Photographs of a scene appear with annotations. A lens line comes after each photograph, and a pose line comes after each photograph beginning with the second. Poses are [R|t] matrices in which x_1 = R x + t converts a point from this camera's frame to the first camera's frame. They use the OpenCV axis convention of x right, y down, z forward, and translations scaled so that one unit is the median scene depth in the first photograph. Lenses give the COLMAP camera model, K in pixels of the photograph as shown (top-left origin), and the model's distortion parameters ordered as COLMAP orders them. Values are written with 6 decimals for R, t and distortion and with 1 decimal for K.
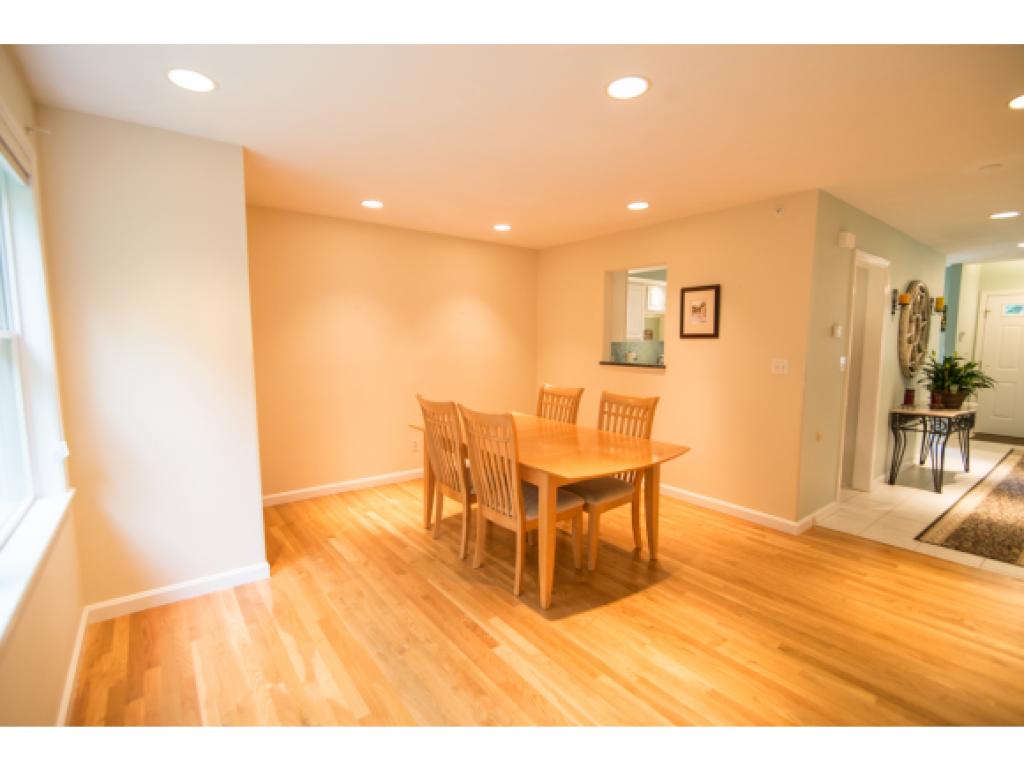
lens RADIAL K [[470.2, 0, 512.0], [0, 470.2, 384.5], [0, 0, 1]] dist [-0.018324, 0.000191]
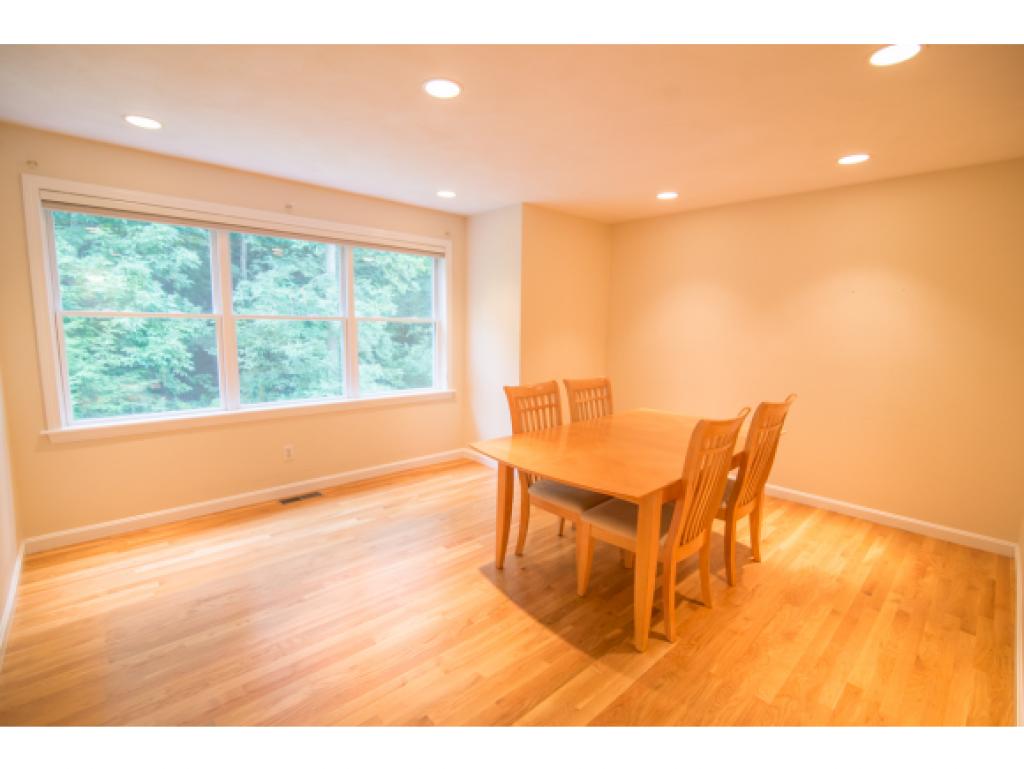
lens RADIAL K [[470.2, 0, 512.0], [0, 470.2, 384.5], [0, 0, 1]] dist [-0.018324, 0.000191]
pose [[0.092582, 0.121266, -0.988293, 1.033841], [-0.112744, 0.987449, 0.110601, -0.067385], [0.989301, 0.101184, 0.105092, 0.807475]]
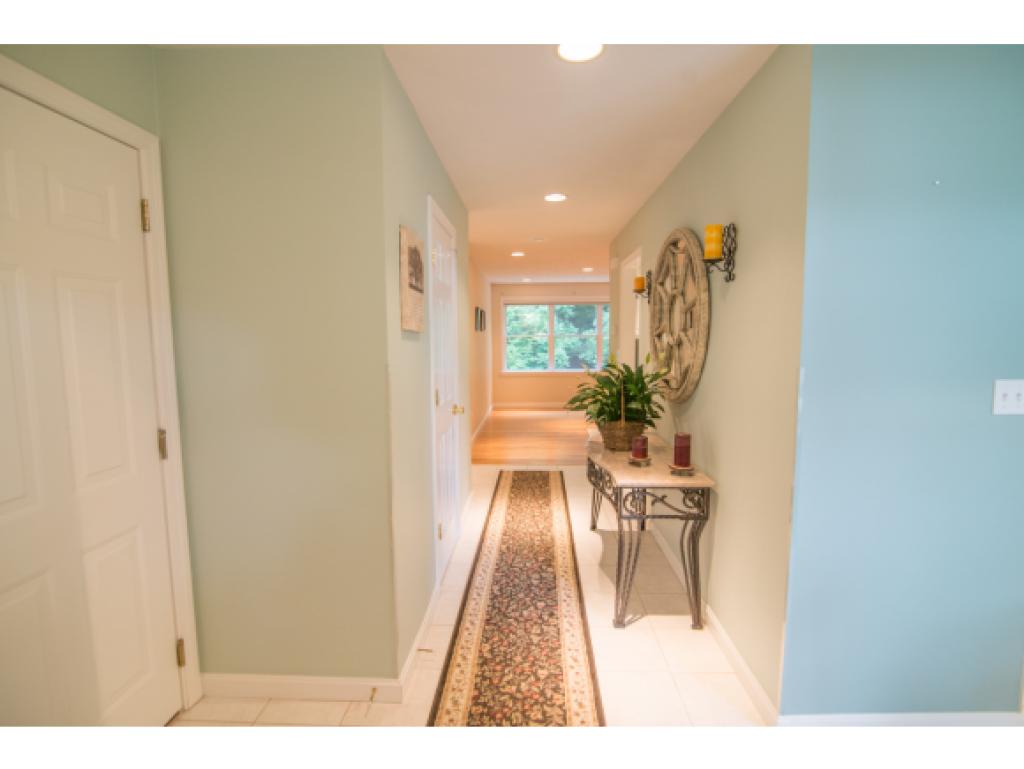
lens RADIAL K [[470.2, 0, 512.0], [0, 470.2, 384.5], [0, 0, 1]] dist [-0.018324, 0.000191]
pose [[-0.640139, 0.078153, -0.764273, 2.460571], [-0.070823, 0.984573, 0.160001, -0.203802], [0.764987, 0.156551, -0.624729, 2.074290]]
